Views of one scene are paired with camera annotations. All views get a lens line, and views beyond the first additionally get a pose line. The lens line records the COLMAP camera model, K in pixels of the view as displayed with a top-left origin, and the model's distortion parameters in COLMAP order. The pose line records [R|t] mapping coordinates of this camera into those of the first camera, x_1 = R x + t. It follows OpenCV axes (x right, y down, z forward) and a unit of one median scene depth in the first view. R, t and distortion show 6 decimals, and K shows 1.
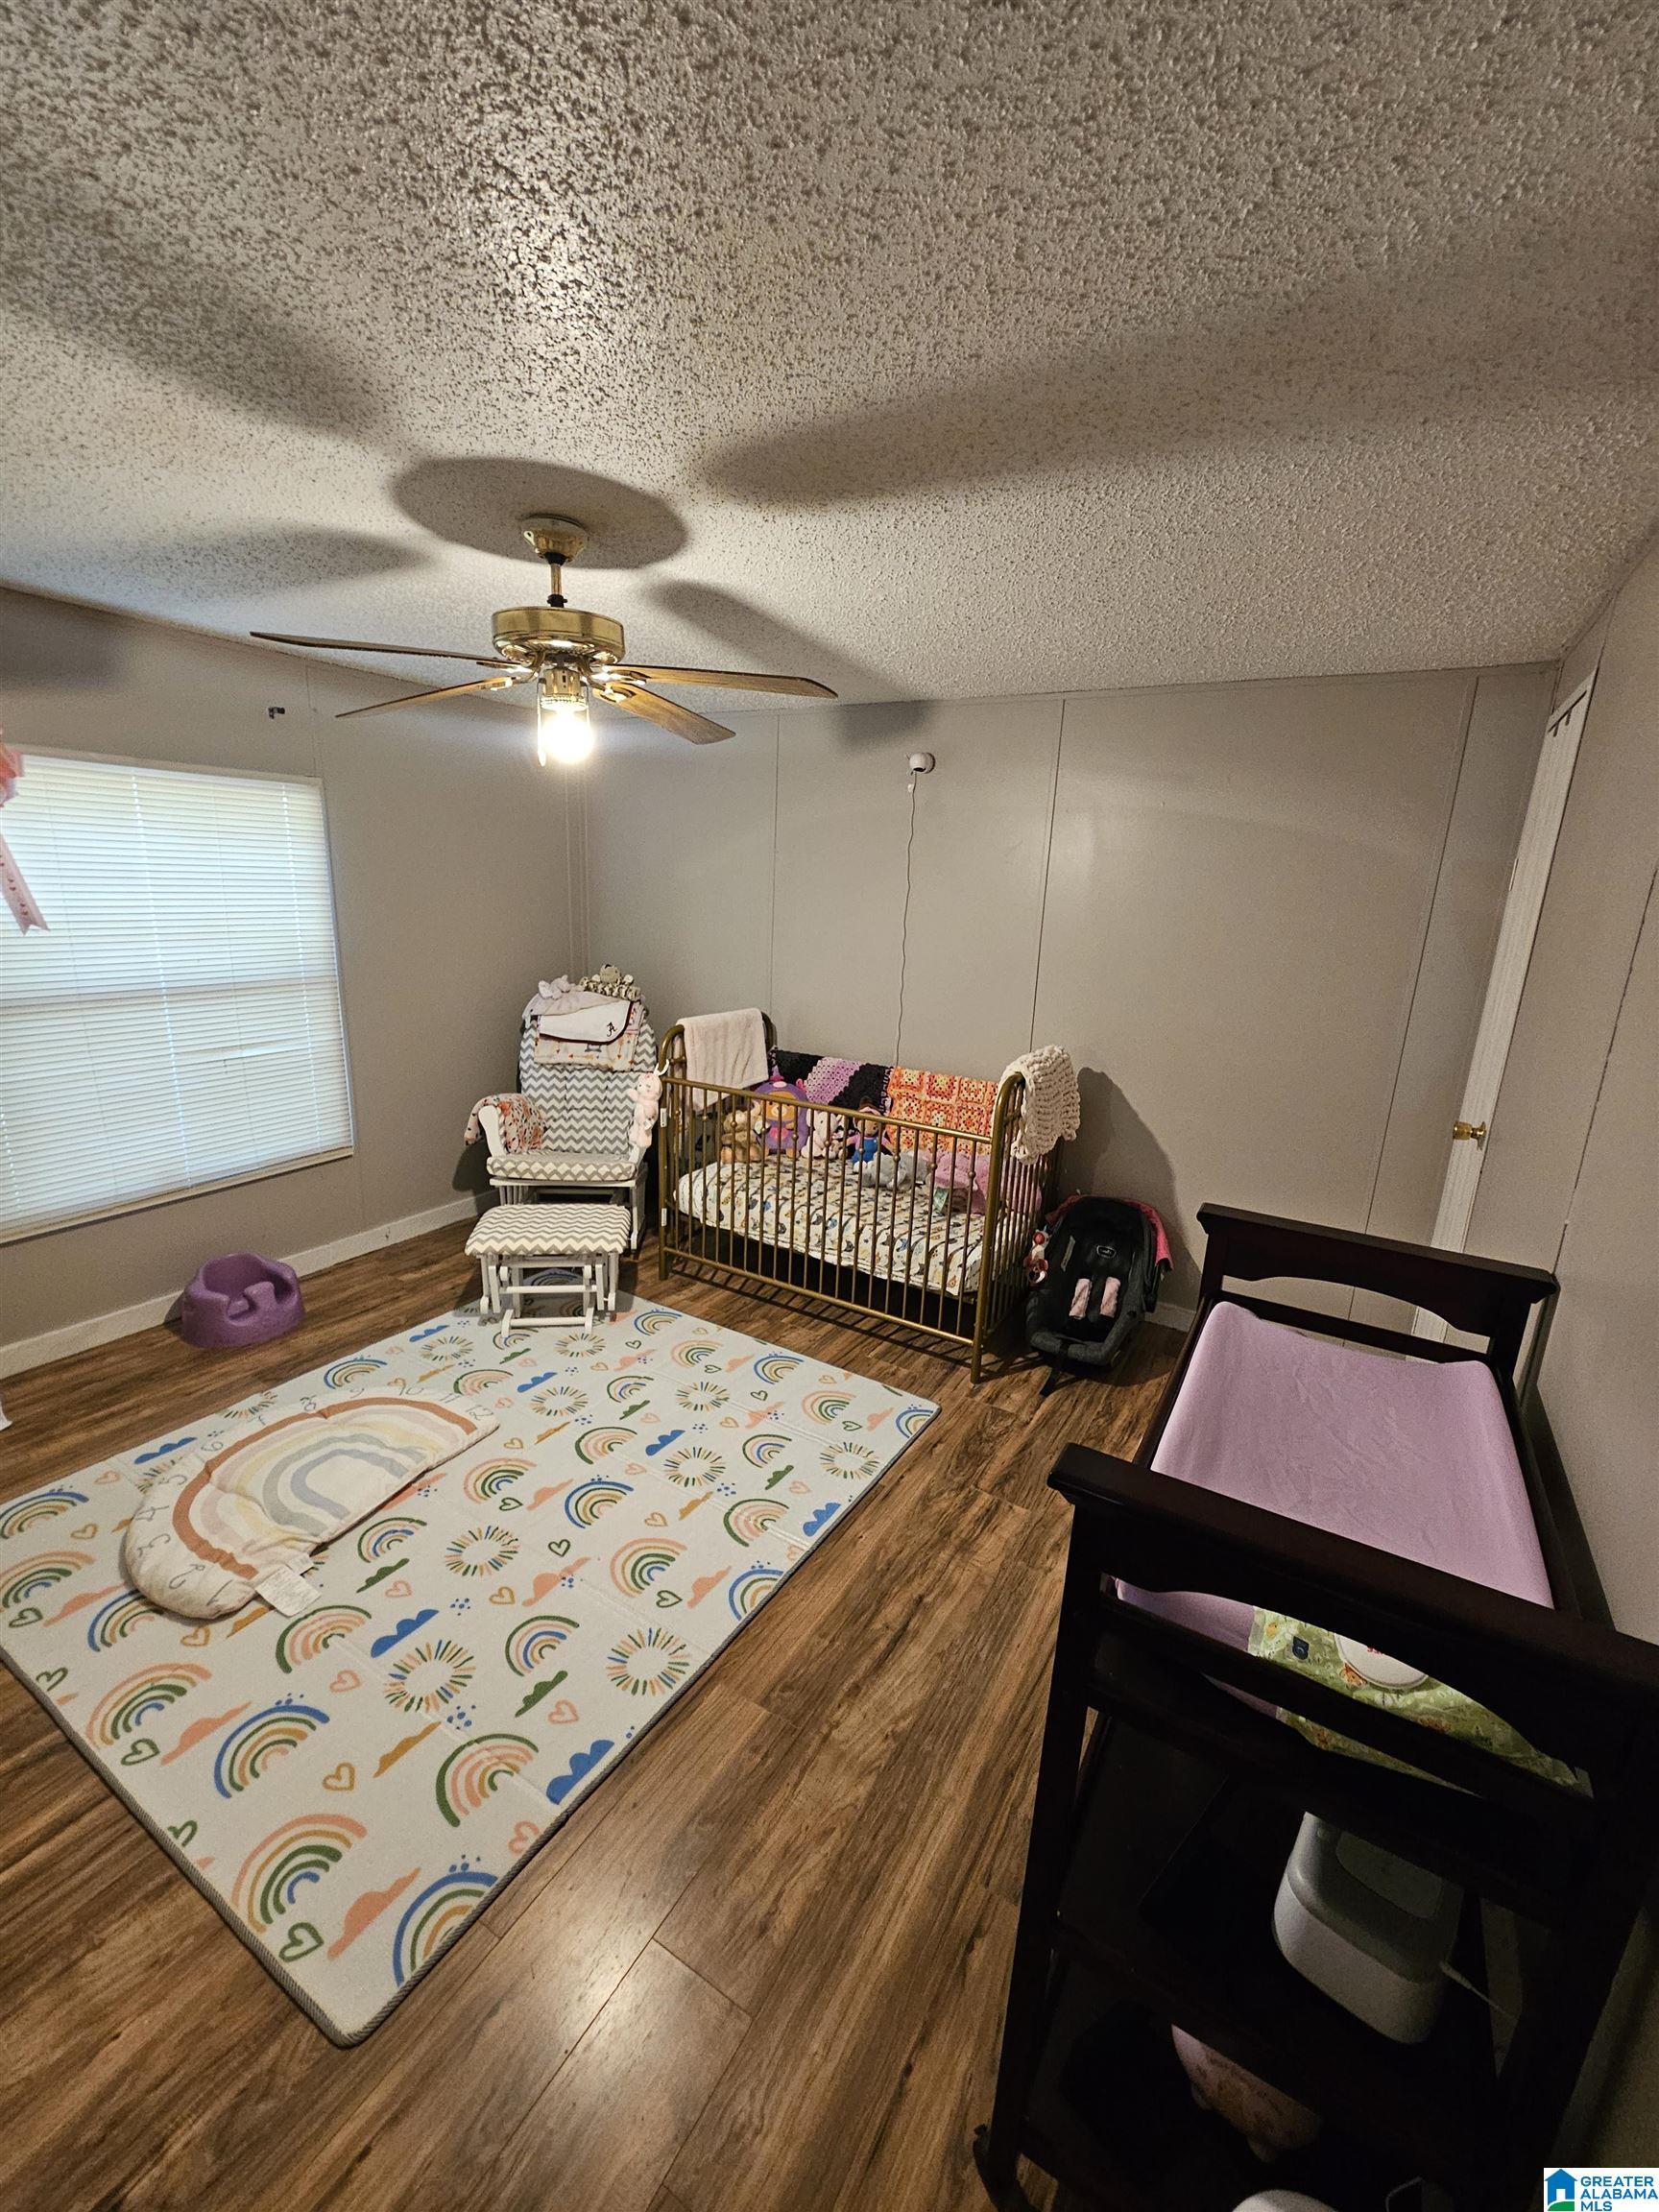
lens RADIAL K [[907.9, 0, 815.8], [0, 907.9, 1141.1], [0, 0, 1]] dist [0.000898, 0.000182]
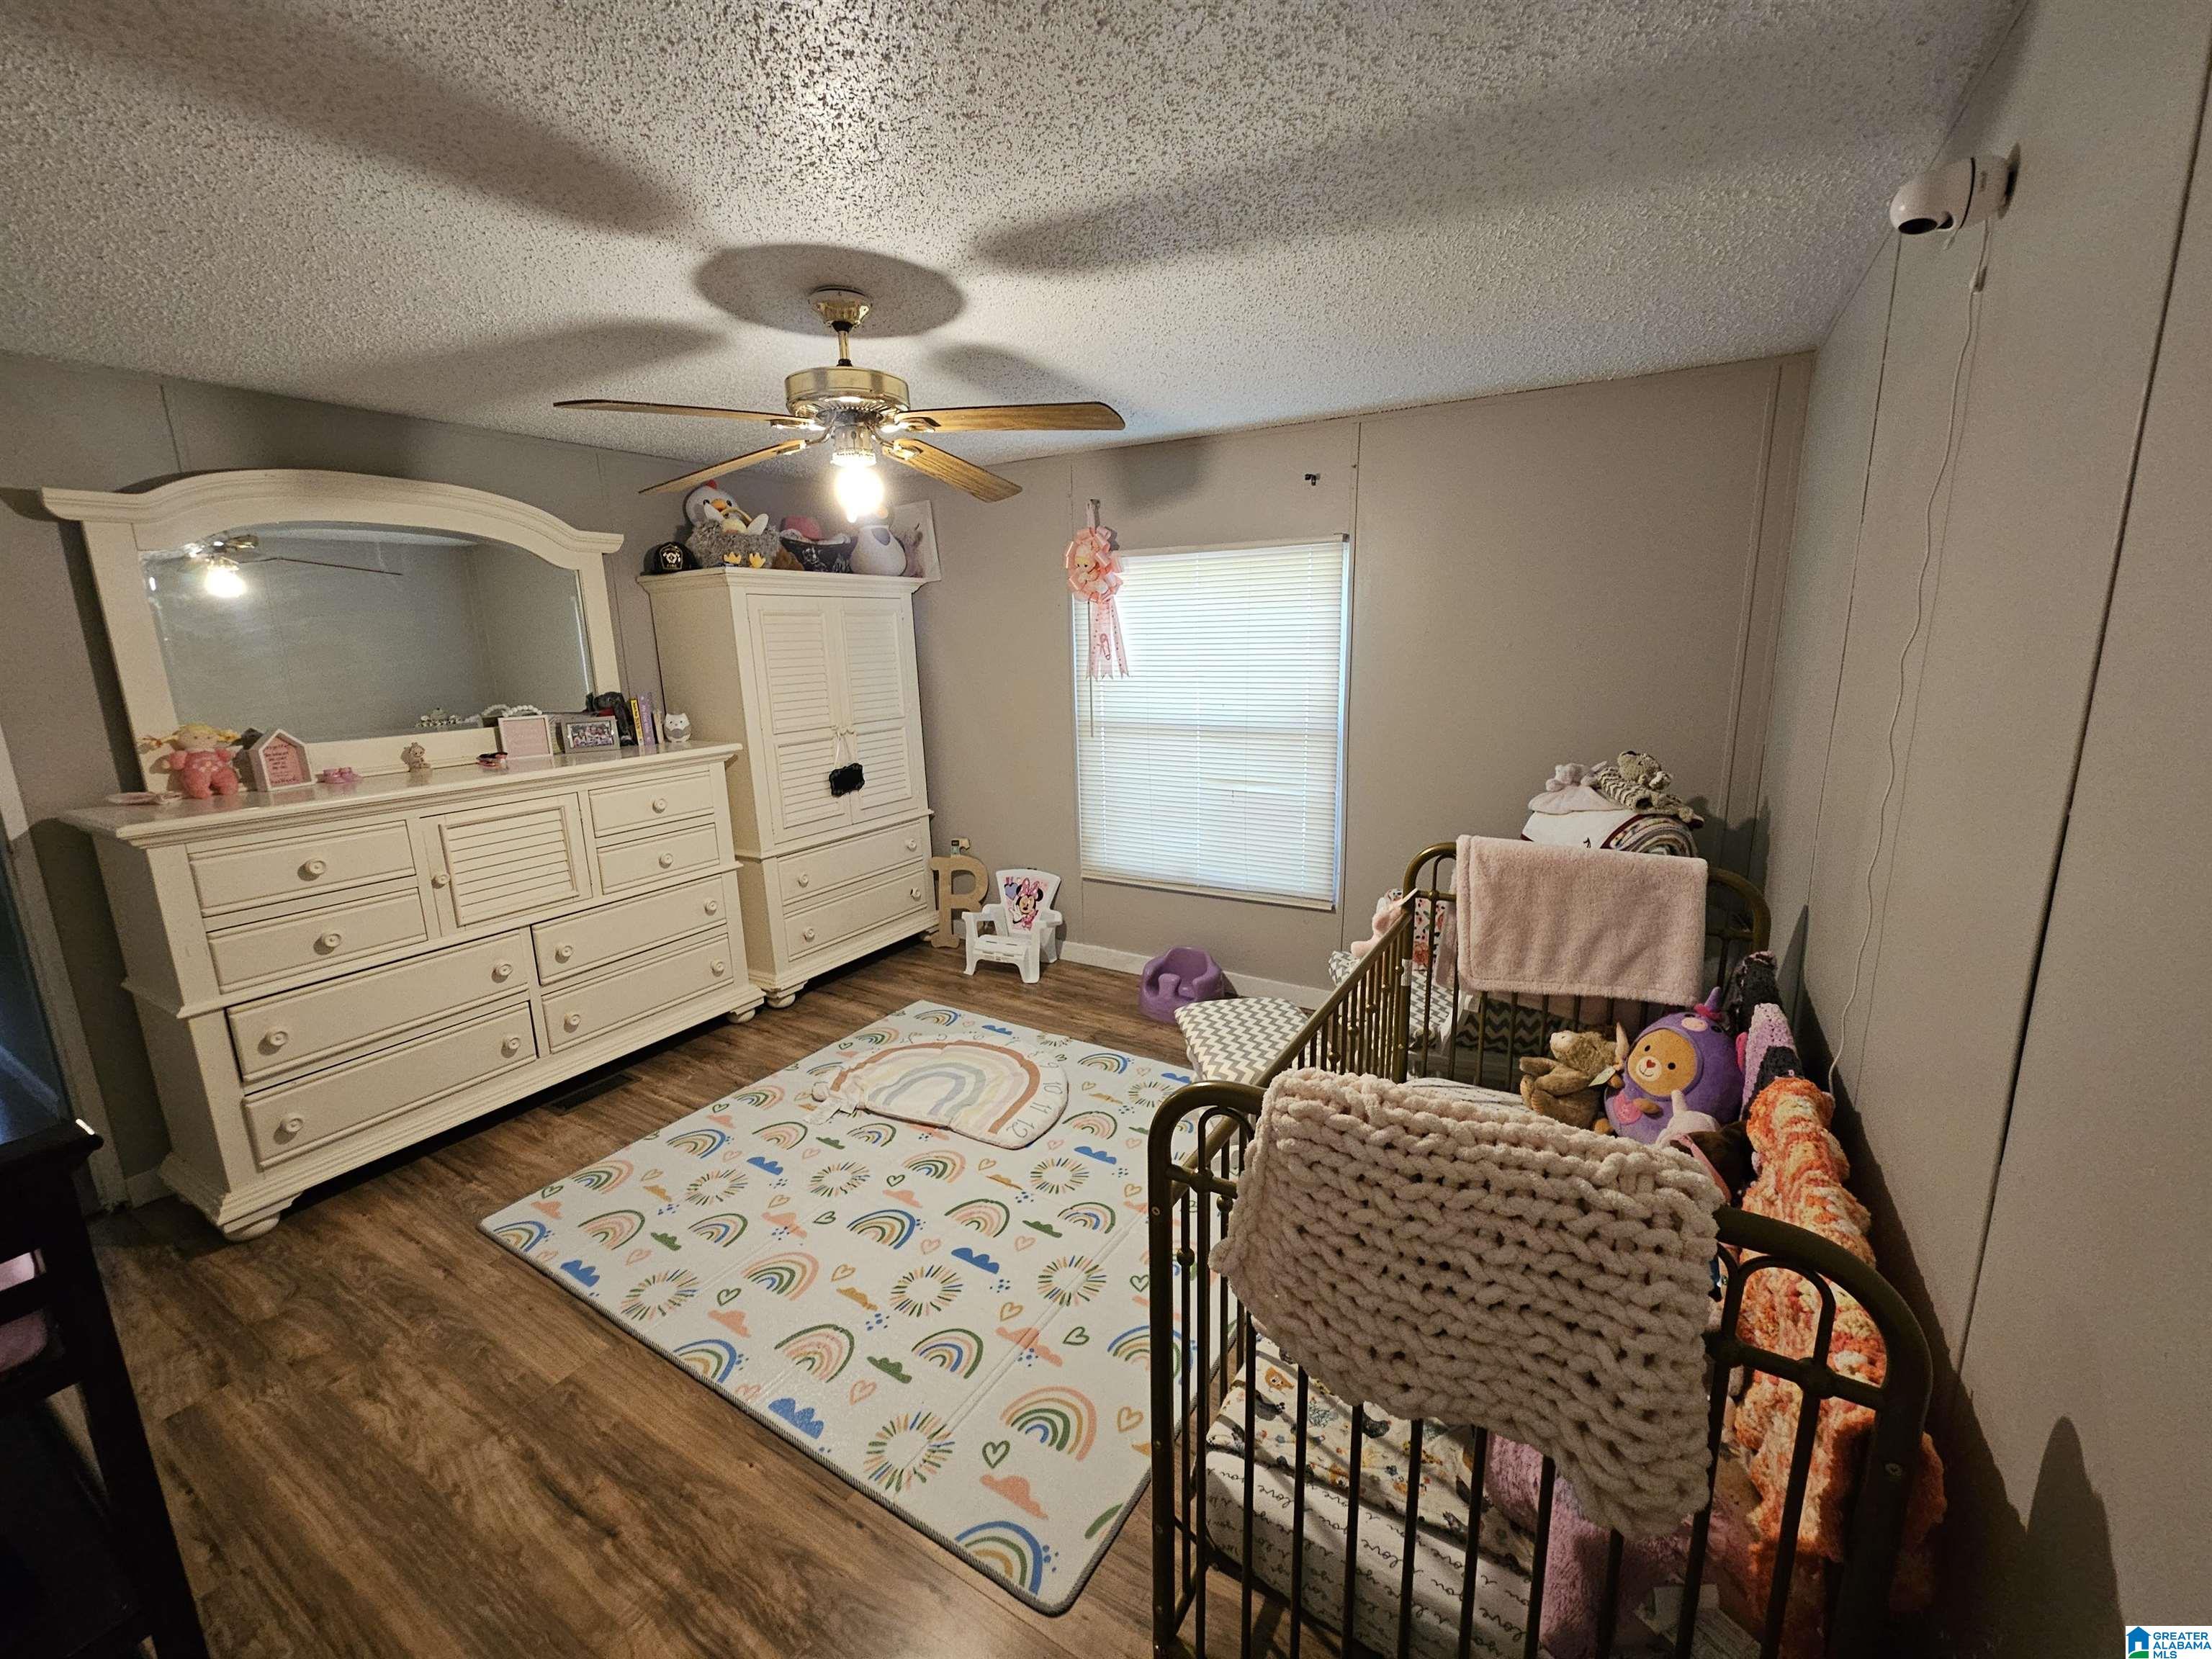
lens RADIAL K [[907.9, 0, 1105.0], [0, 907.9, 819.4], [0, 0, 1]] dist [0.000898, 0.000182]
pose [[0.002575, 0.164212, -0.986422, 0.690860], [-0.262512, 0.951940, 0.157787, -0.265097], [0.964925, 0.258541, 0.045559, 1.084040]]
